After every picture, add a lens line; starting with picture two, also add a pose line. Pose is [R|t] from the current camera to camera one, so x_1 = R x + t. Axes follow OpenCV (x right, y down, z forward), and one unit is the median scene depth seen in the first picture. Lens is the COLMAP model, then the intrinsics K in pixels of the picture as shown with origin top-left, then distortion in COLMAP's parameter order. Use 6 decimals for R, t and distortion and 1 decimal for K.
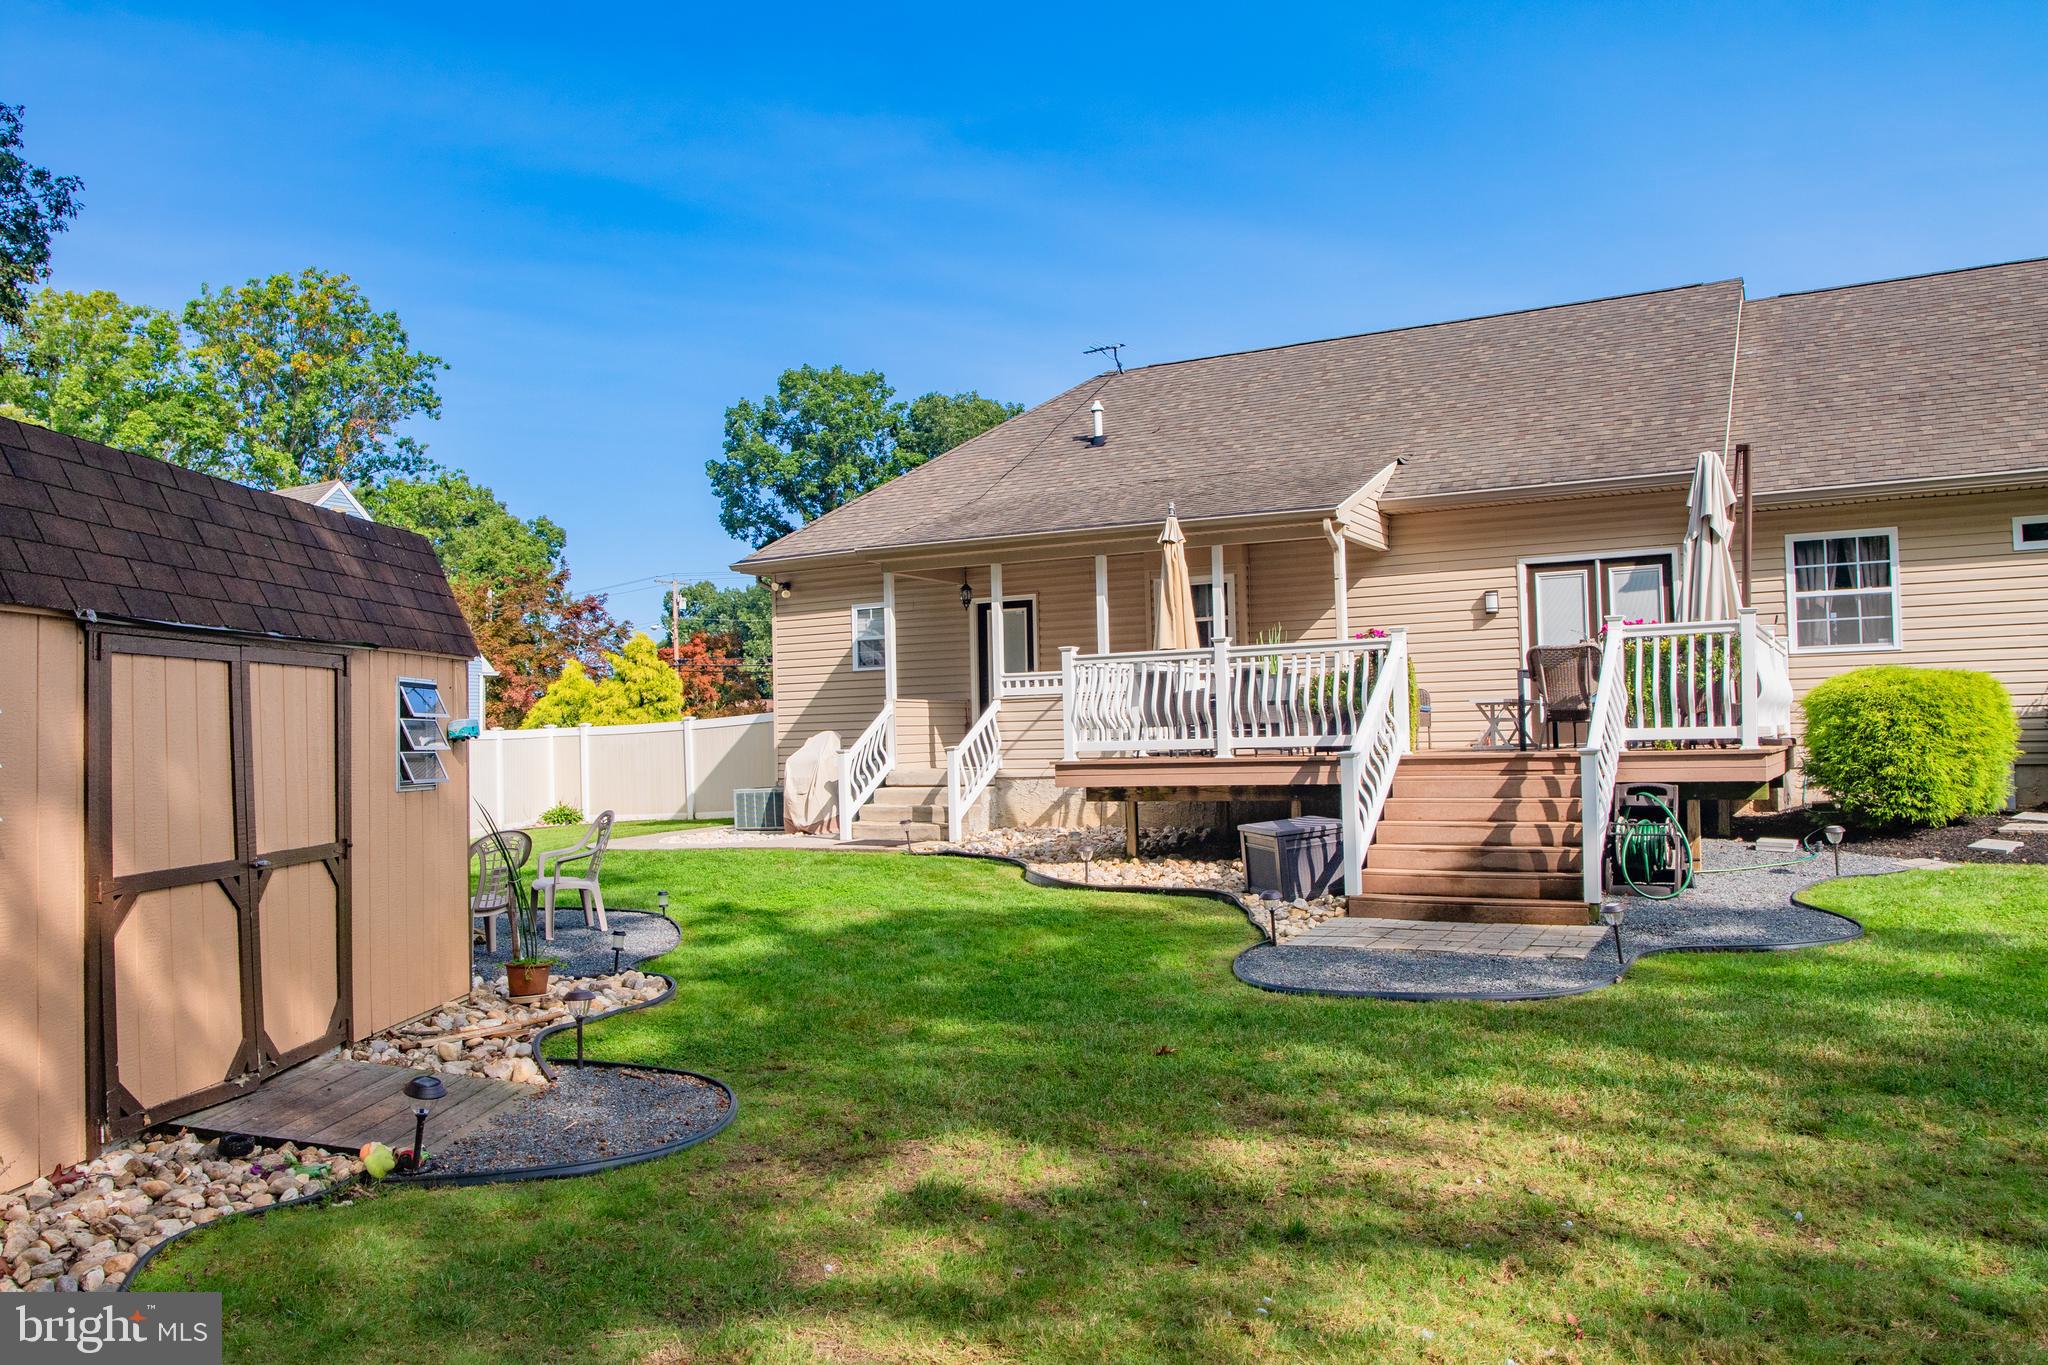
lens RADIAL K [[1548.7, 0, 1024.0], [0, 1548.7, 682.5], [0, 0, 1]] dist [-0.071954, 0.056422]
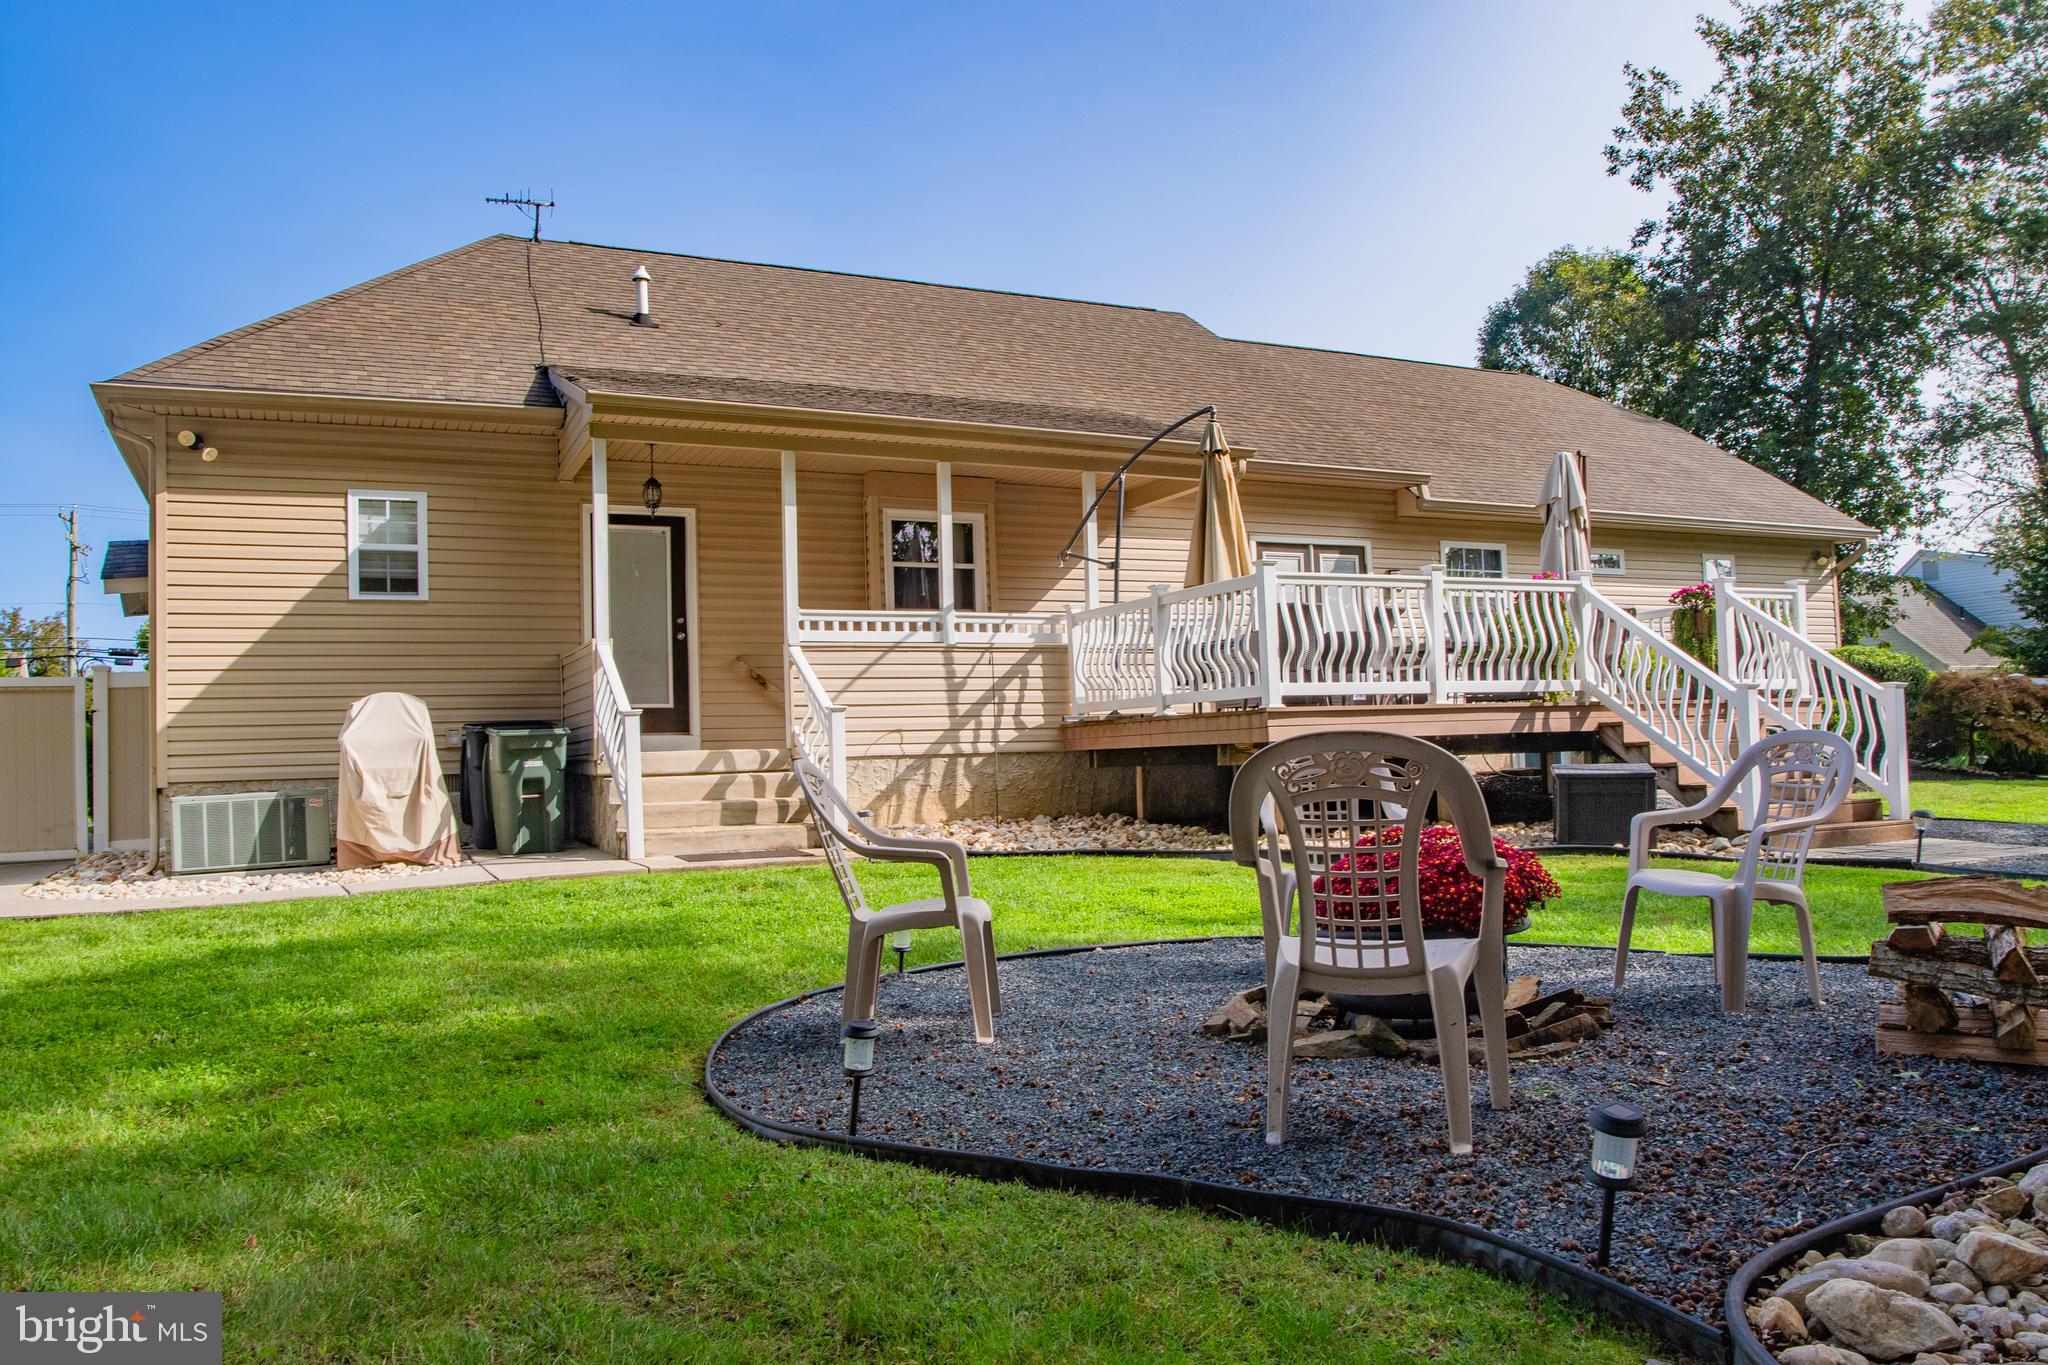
lens RADIAL K [[1548.7, 0, 1024.0], [0, 1548.7, 682.5], [0, 0, 1]] dist [-0.071954, 0.056422]
pose [[0.557756, 0.050504, 0.828467, -0.494468], [-0.008749, 0.998449, -0.054976, 0.059766], [-0.829959, 0.023415, 0.557333, 0.494491]]
